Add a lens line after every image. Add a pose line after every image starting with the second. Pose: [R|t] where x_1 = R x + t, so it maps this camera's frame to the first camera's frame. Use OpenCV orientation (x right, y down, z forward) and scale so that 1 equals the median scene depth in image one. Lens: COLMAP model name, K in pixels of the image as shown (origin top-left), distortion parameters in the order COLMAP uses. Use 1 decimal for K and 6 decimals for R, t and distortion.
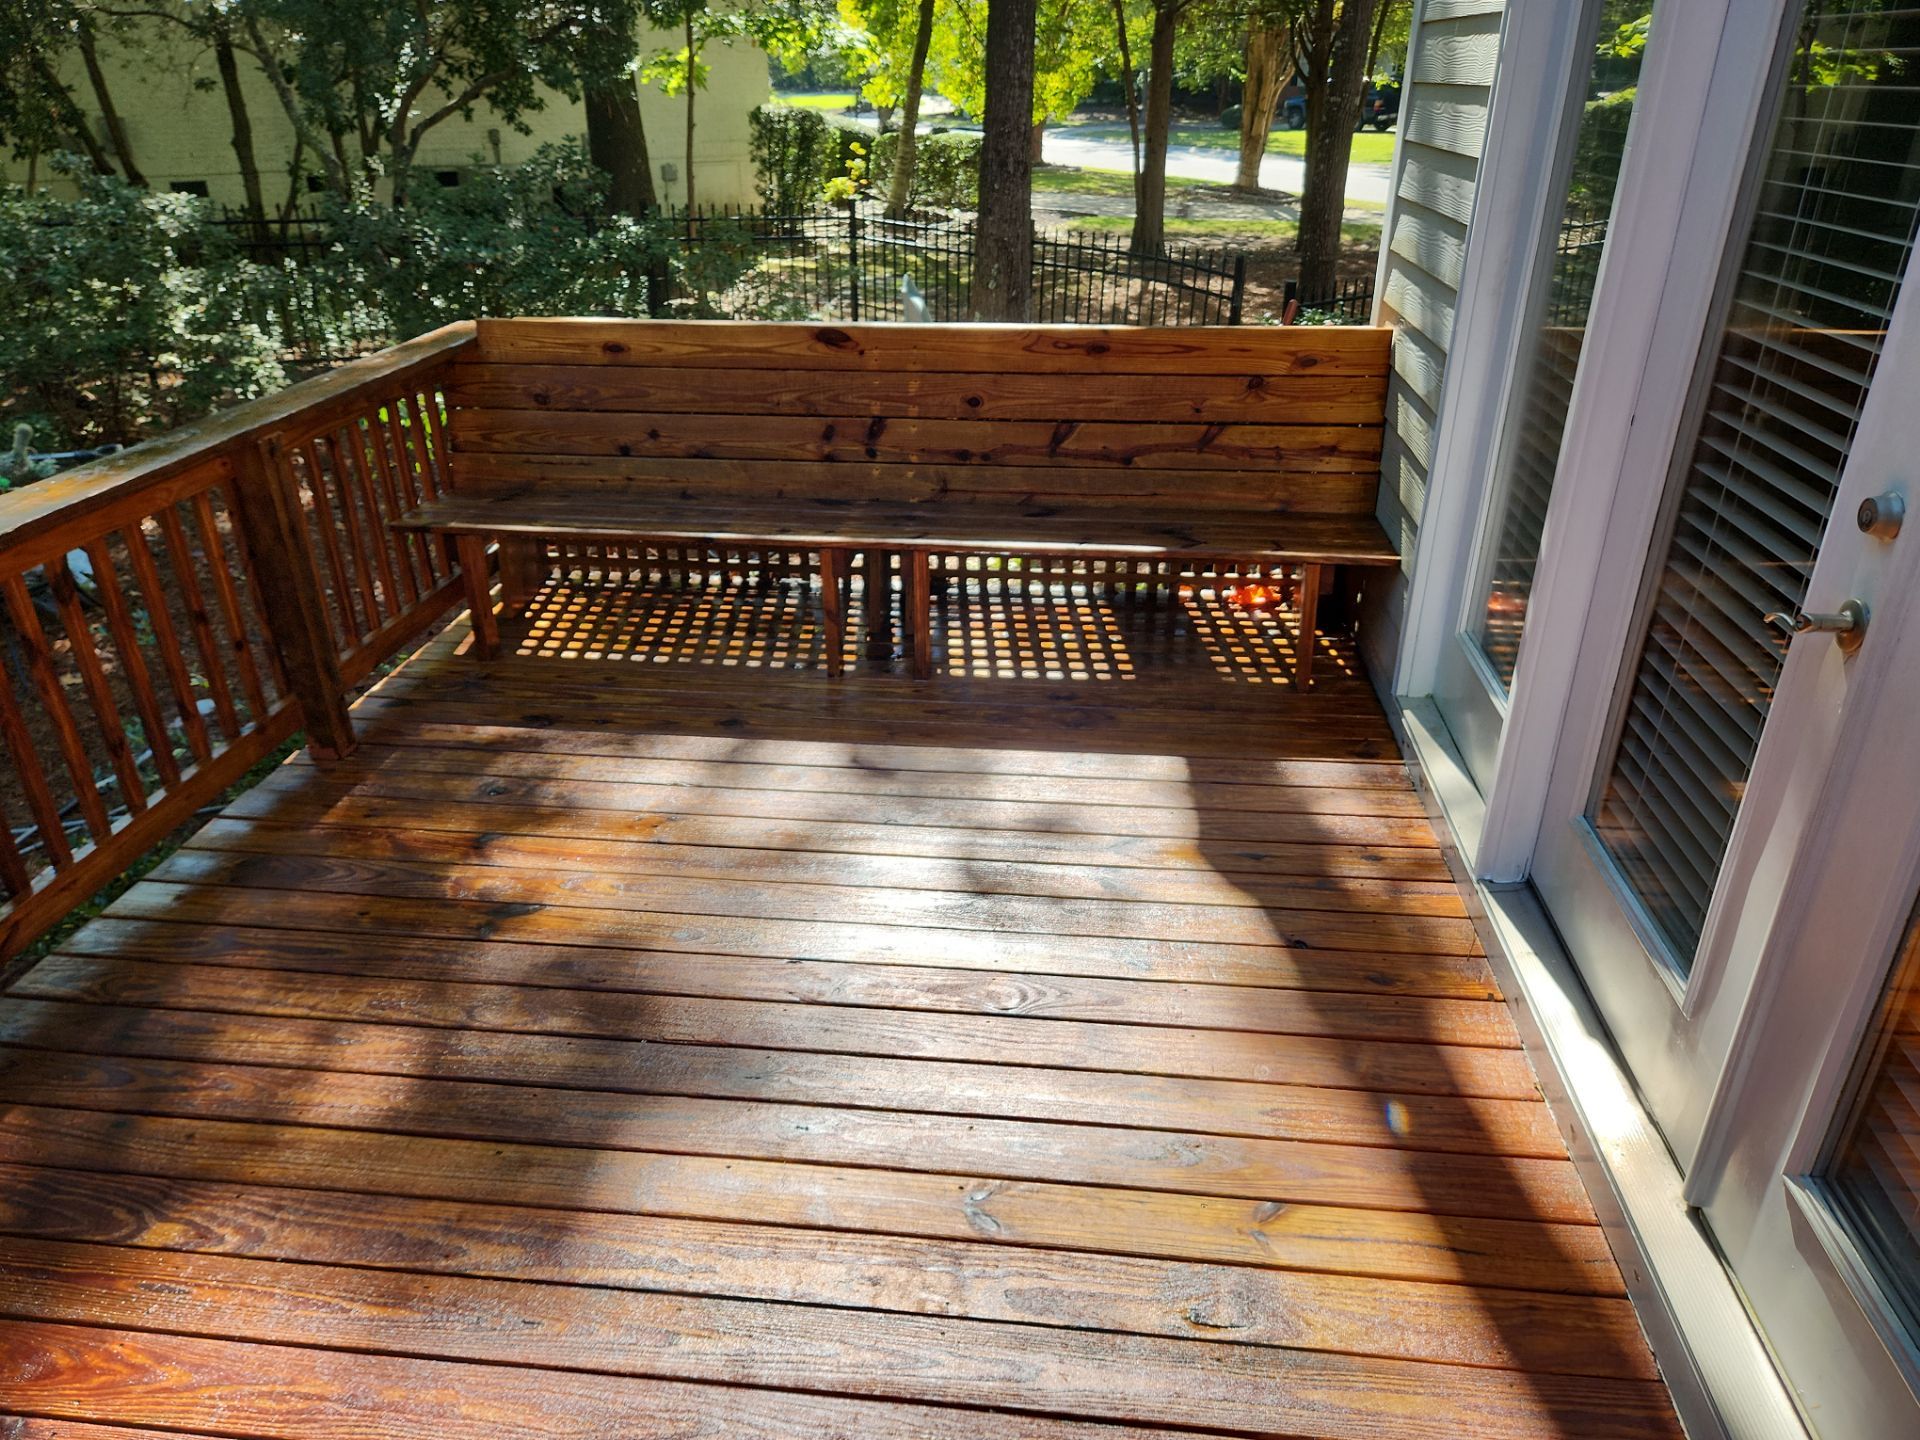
lens RADIAL K [[1298.7, 0, 960.0], [0, 1298.7, 720.0], [0, 0, 1]] dist [0.065295, -0.055319]
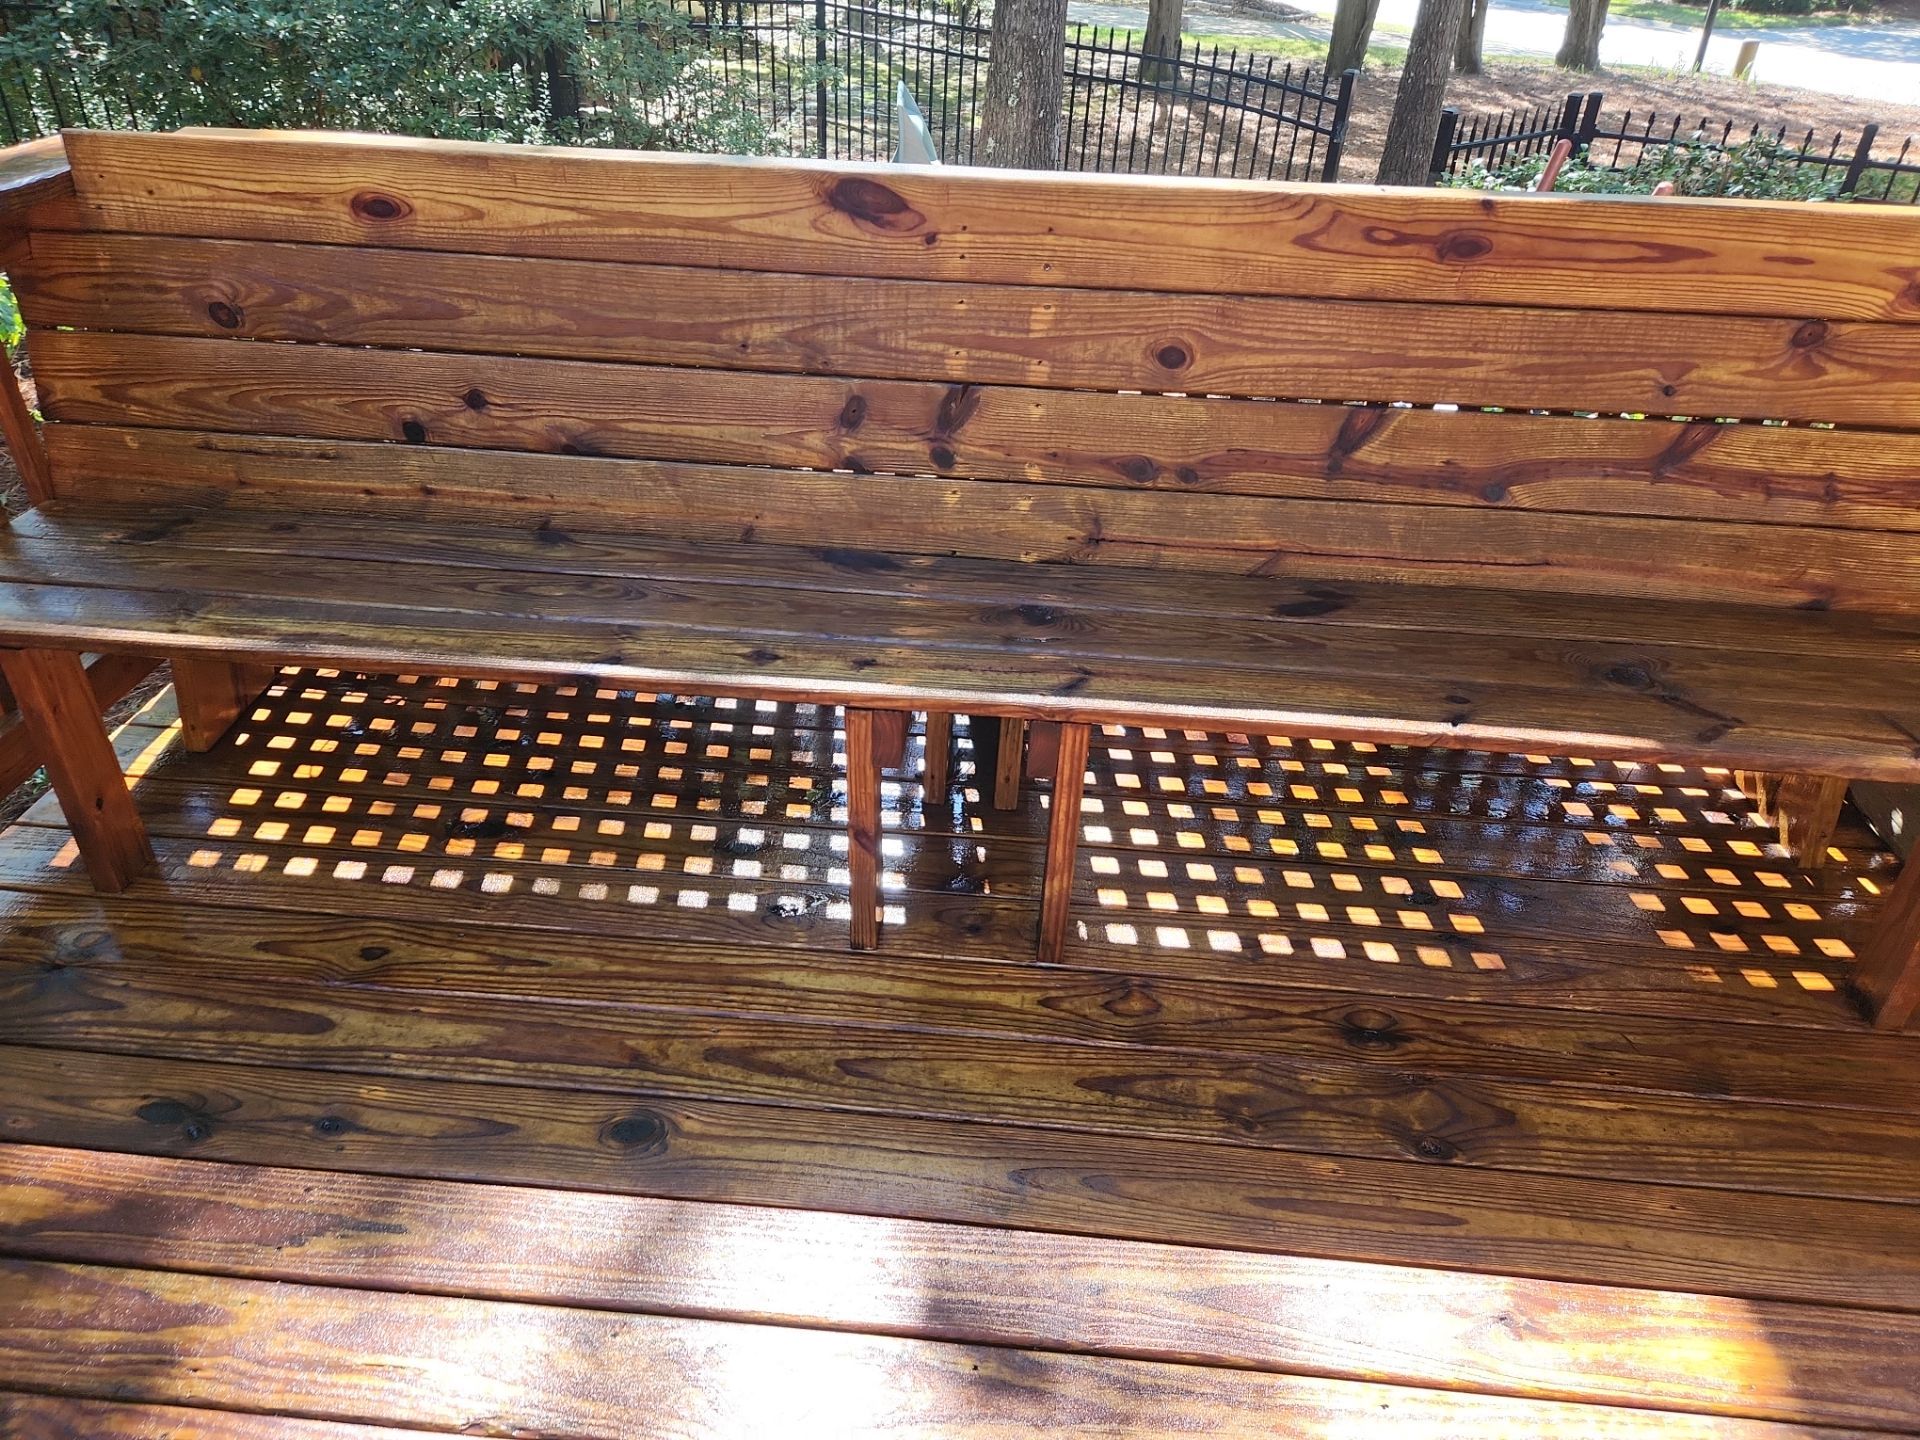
lens RADIAL K [[1317.0, 0, 969.7], [0, 1317.0, 716.7], [0, 0, 1]] dist [0.089967, -0.092668]
pose [[0.998798, 0.014445, 0.046837, -0.079578], [-0.019417, 0.994015, 0.107503, -0.163280], [-0.045004, -0.108283, 0.993101, 0.513158]]
